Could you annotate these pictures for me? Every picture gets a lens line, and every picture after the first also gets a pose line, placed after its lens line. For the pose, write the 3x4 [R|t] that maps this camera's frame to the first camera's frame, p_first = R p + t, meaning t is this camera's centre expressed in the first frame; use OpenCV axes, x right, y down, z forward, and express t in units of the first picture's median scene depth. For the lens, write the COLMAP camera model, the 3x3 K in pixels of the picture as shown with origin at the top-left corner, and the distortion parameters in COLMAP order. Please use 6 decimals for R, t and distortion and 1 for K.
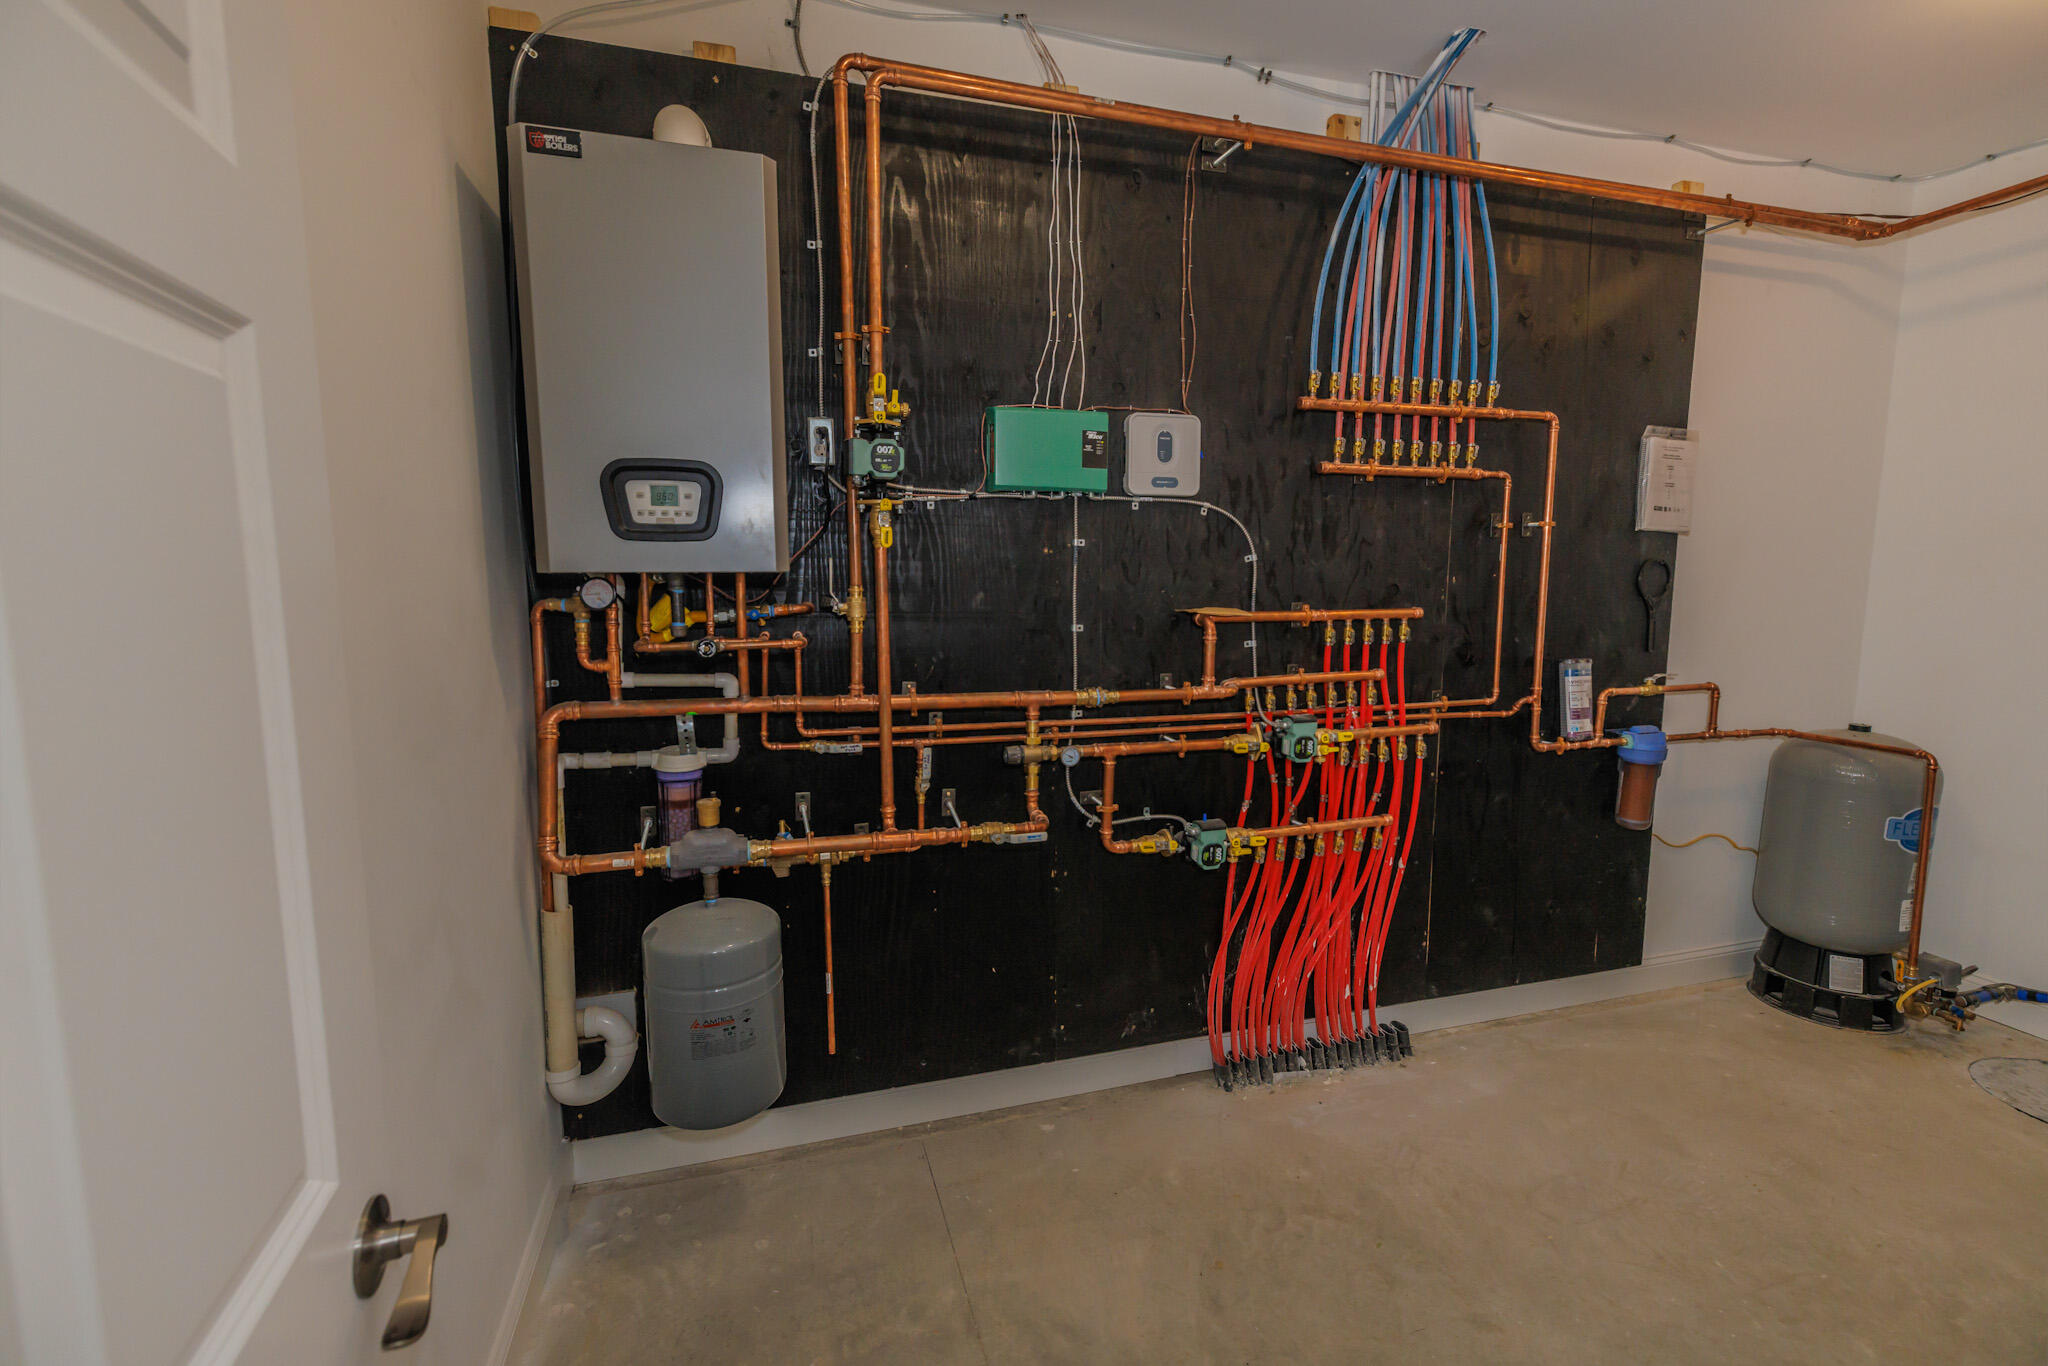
lens RADIAL K [[924.6, 0, 1024.0], [0, 924.6, 683.0], [0, 0, 1]] dist [0.001945, 0.000664]
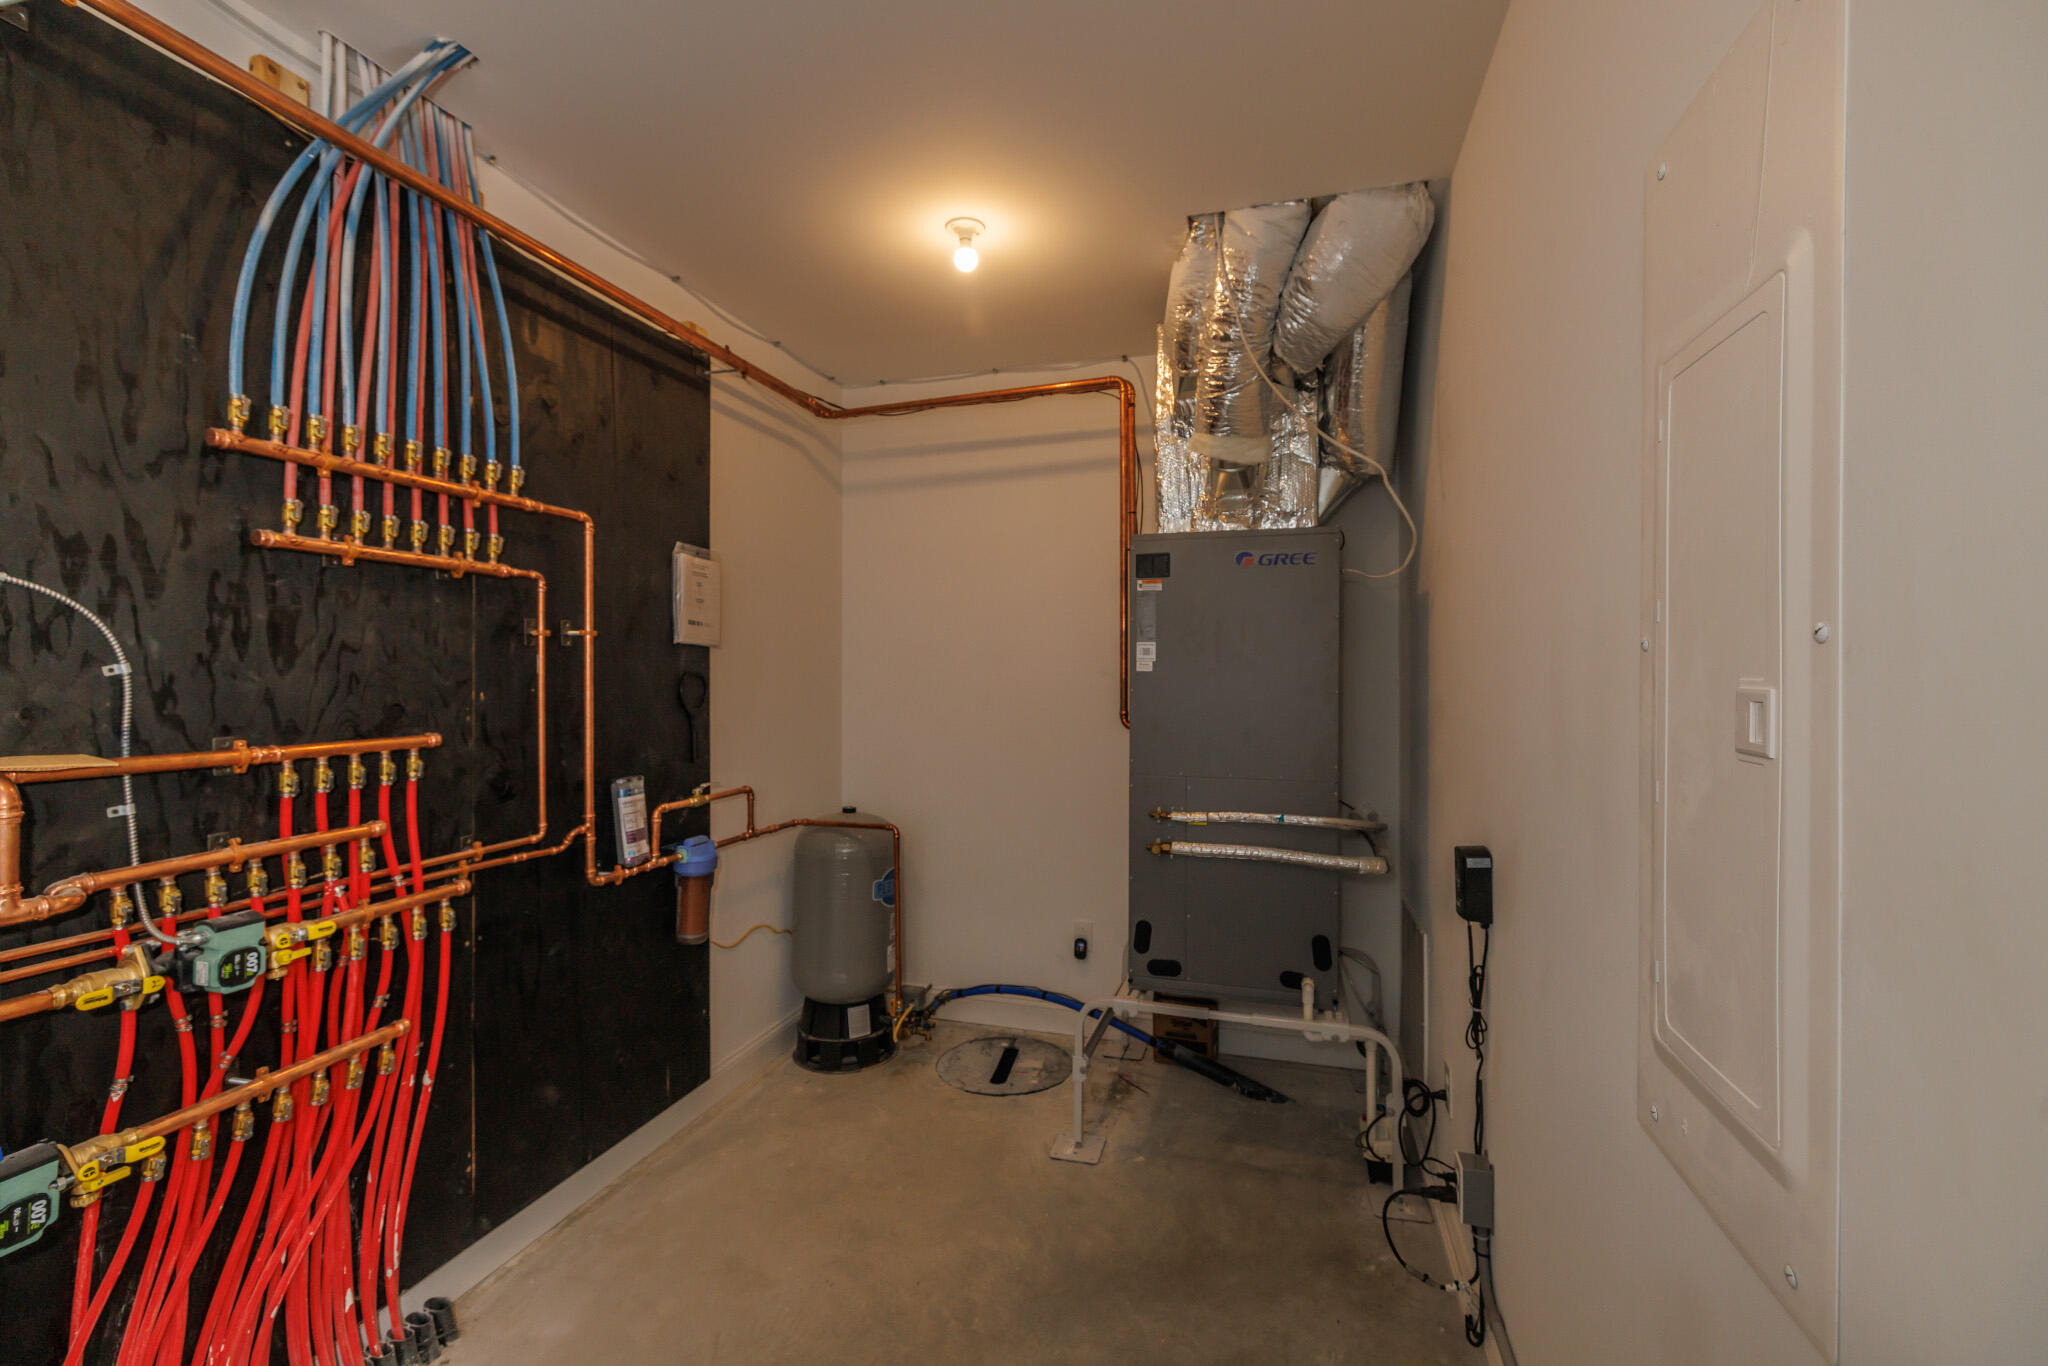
lens RADIAL K [[867.7, 0, 1010.6], [0, 867.7, 676.3], [0, 0, 1]] dist [0.000421, -0.000168]
pose [[0.573074, -0.001117, 0.819503, 0.109542], [0.099041, 0.992764, -0.067906, -0.032274], [-0.813497, 0.120079, 0.569037, 0.190859]]
